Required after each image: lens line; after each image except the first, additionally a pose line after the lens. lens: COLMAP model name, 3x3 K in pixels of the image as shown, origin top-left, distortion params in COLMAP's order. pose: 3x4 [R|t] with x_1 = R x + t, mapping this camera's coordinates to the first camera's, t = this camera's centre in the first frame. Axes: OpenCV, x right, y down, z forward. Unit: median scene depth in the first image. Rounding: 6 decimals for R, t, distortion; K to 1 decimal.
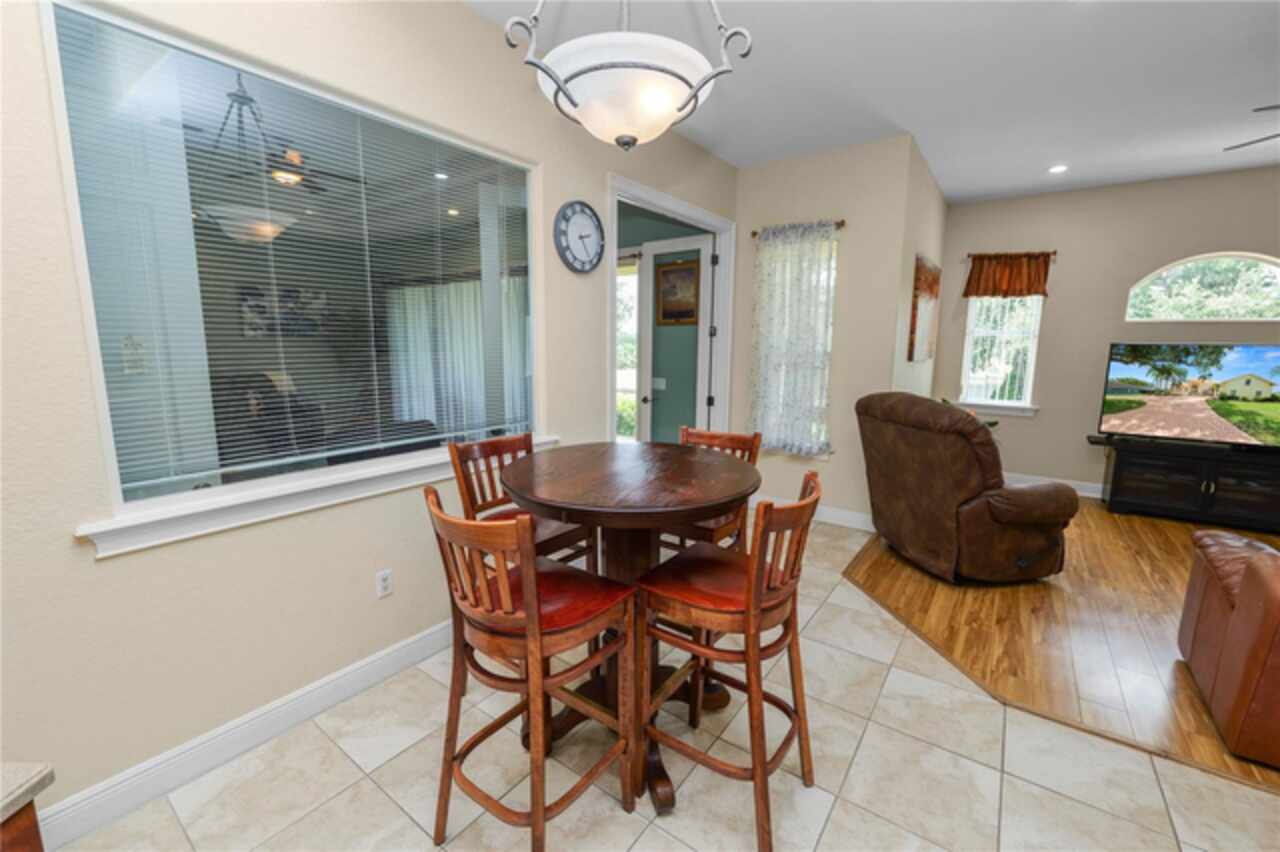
lens RADIAL K [[522.6, 0, 650.6], [0, 522.6, 431.0], [0, 0, 1]] dist [-0.010508, 0.000426]
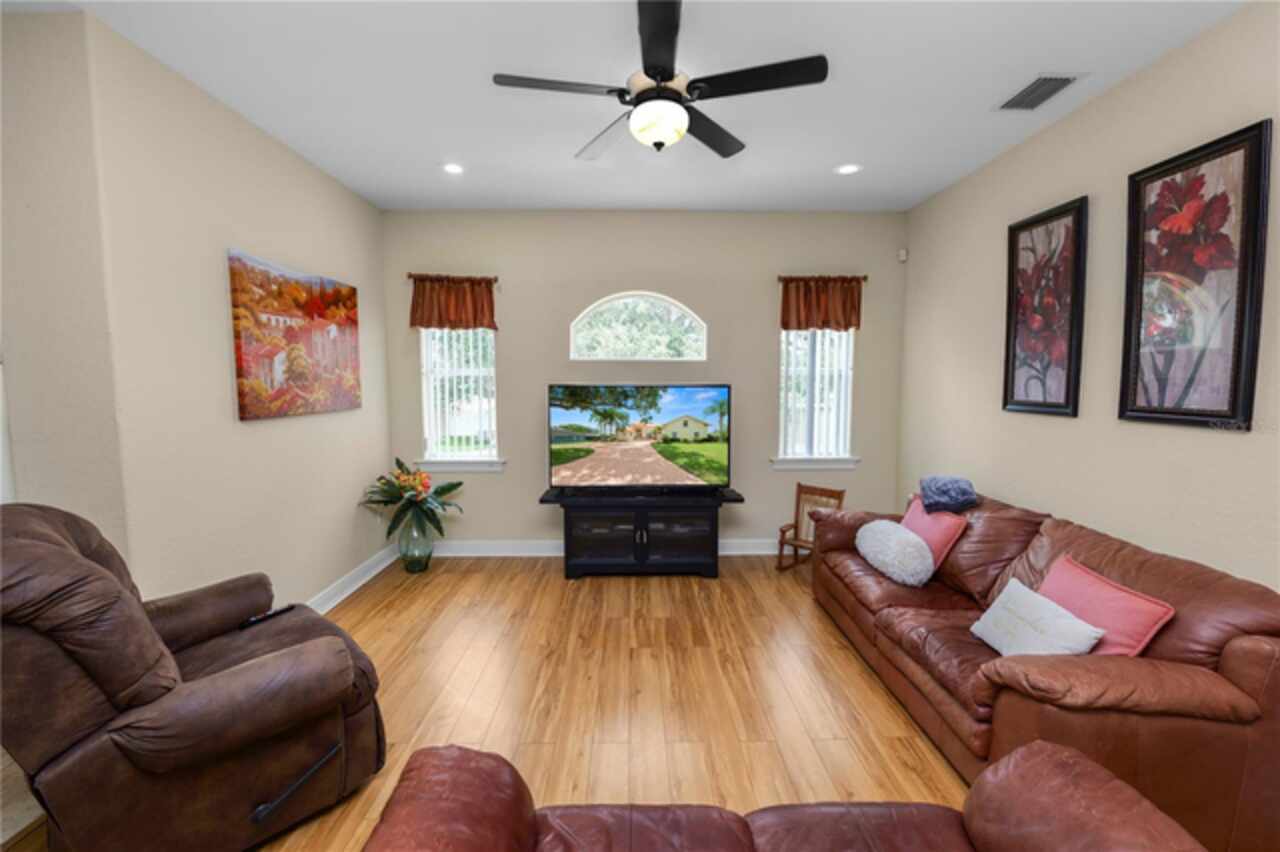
lens RADIAL K [[522.6, 0, 635.1], [0, 522.6, 405.4], [0, 0, 1]] dist [-0.010508, 0.000426]
pose [[0.811866, -0.038692, 0.582560, 0.501683], [0.105767, 0.991039, -0.081576, -0.053126], [-0.574183, 0.127844, 0.808684, 0.233962]]
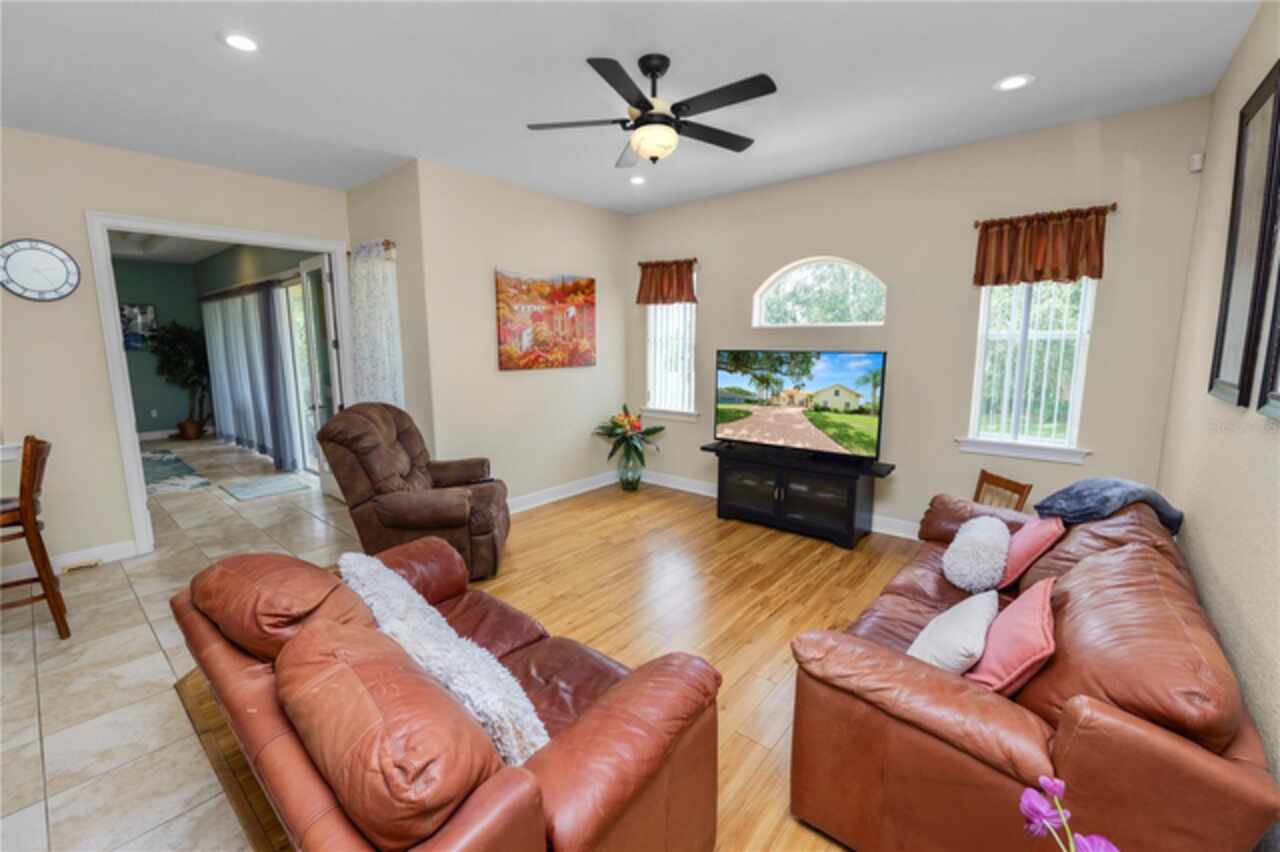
lens RADIAL K [[522.6, 0, 627.0], [0, 522.6, 426.3], [0, 0, 1]] dist [-0.010508, 0.000426]
pose [[0.994330, 0.008121, -0.106030, 0.838146], [-0.009117, 0.999919, -0.008909, -0.018317], [0.105949, 0.009826, 0.994323, -0.000250]]
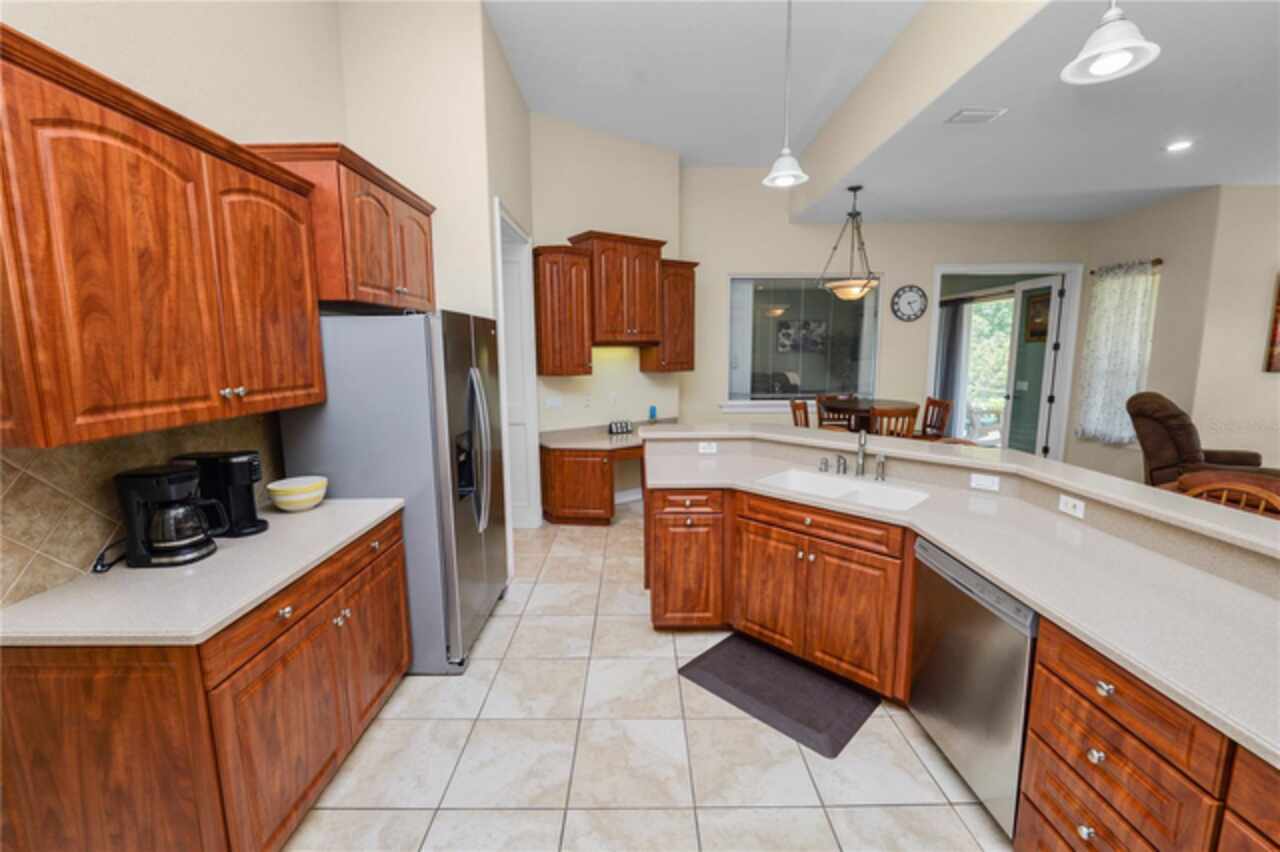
lens RADIAL K [[522.6, 0, 638.9], [0, 522.6, 422.1], [0, 0, 1]] dist [-0.010508, 0.000426]
pose [[0.582620, 0.100130, -0.806553, 0.581755], [-0.126030, 0.991509, 0.032052, 0.089622], [0.802913, 0.082976, 0.590293, -0.605898]]
